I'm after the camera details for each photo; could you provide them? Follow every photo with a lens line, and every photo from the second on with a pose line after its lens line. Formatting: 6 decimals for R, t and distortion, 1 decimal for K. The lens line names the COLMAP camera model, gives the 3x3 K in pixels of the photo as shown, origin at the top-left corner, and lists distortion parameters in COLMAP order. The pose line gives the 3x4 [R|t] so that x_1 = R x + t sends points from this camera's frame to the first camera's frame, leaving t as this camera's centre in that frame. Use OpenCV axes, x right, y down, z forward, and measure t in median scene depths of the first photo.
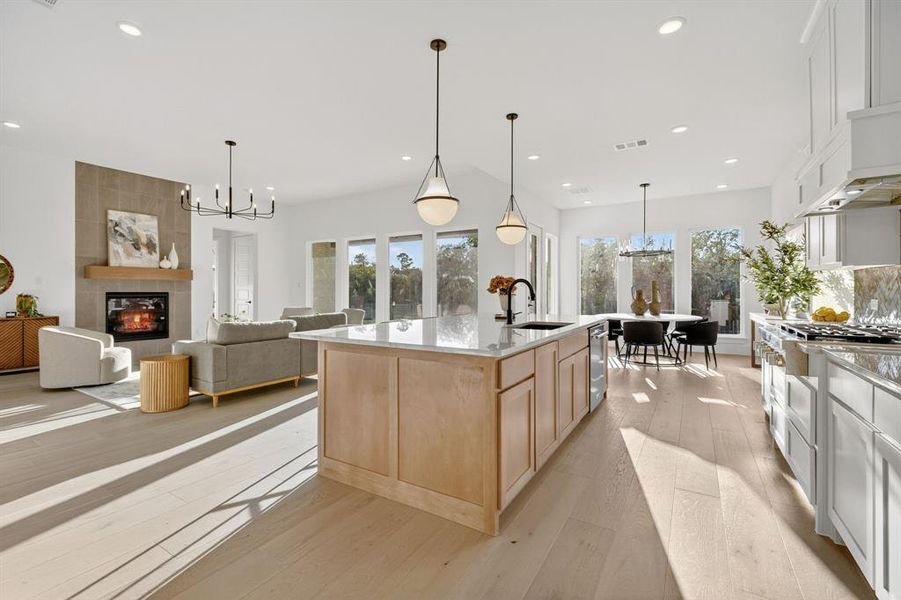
lens RADIAL K [[402.2, 0, 445.6], [0, 402.2, 292.7], [0, 0, 1]] dist [0.003071, 0.000242]
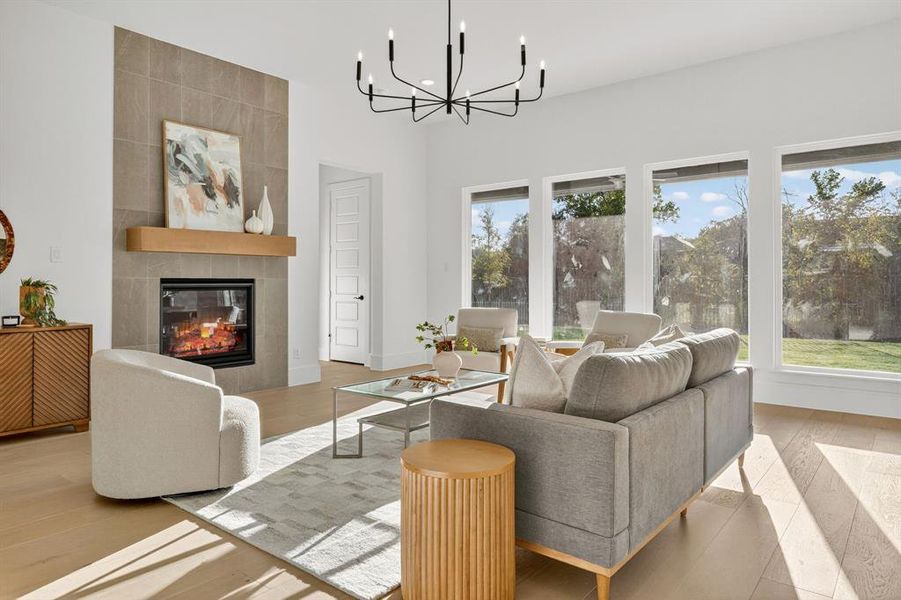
lens RADIAL K [[584.8, 0, 450.3], [0, 584.8, 276.8], [0, 0, 1]] dist [0.000979, -0.000101]
pose [[0.993169, -0.001141, -0.116681, -0.371673], [-0.000358, 0.999918, -0.012831, 0.006874], [0.116686, 0.012785, 0.993087, 0.283059]]
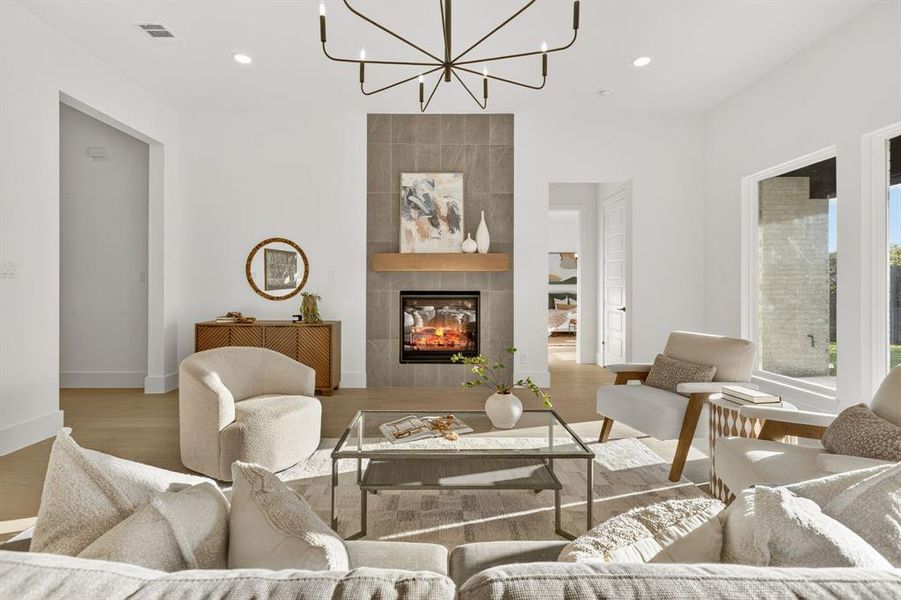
lens RADIAL K [[409.5, 0, 436.1], [0, 409.5, 285.0], [0, 0, 1]] dist [0.000022, -0.000089]
pose [[0.535415, -0.002849, -0.844584, -0.201409], [-0.003787, 0.999976, -0.005774, -0.007307], [0.844581, 0.006290, 0.535391, 0.656968]]
